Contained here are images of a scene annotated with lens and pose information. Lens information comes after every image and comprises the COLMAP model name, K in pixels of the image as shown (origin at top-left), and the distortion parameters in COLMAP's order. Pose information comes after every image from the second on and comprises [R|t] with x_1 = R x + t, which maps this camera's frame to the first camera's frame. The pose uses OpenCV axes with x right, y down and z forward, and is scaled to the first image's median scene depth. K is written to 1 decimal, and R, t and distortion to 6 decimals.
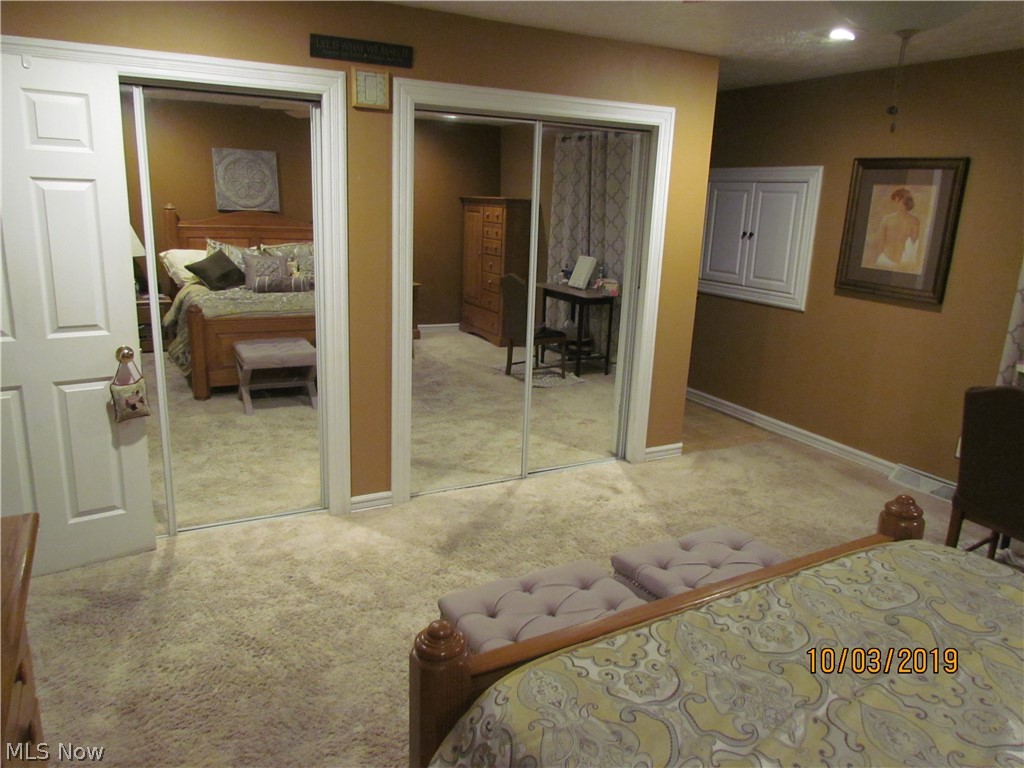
lens RADIAL K [[727.4, 0, 512.0], [0, 727.4, 384.0], [0, 0, 1]] dist [0.002189, 0.001263]
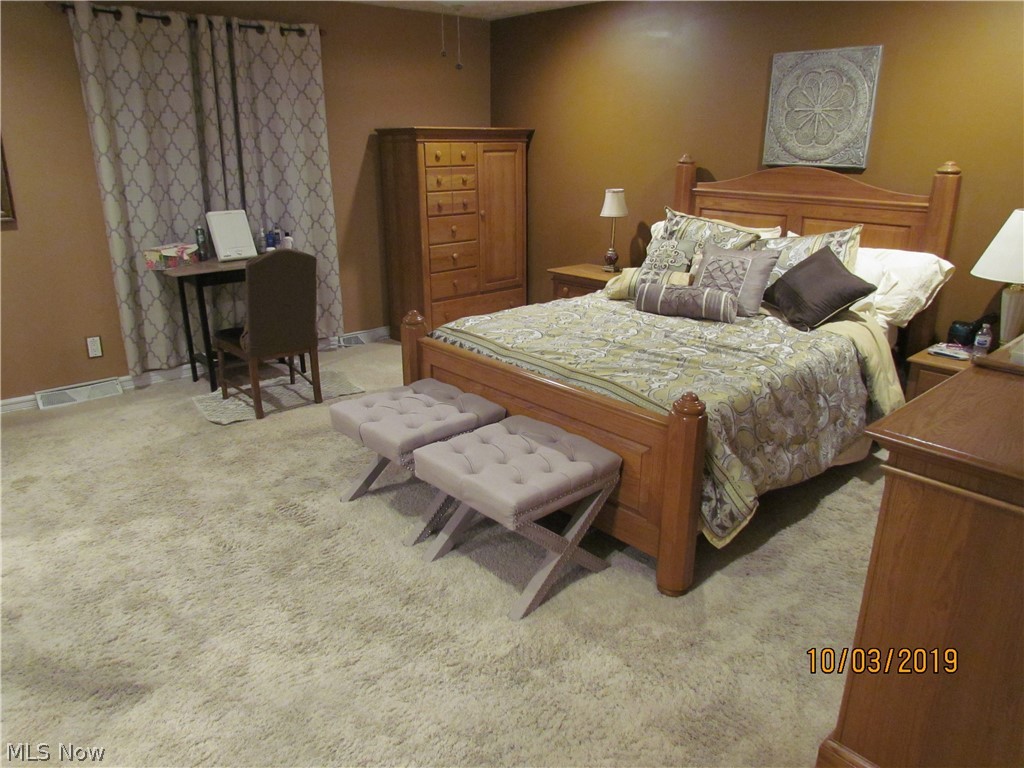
lens RADIAL K [[727.4, 0, 512.0], [0, 727.4, 384.0], [0, 0, 1]] dist [0.002189, 0.001263]
pose [[-0.246361, -0.346860, 0.904983, -0.600827], [0.221175, 0.889002, 0.400945, -0.177735], [-0.943604, 0.298937, -0.142299, 0.632372]]
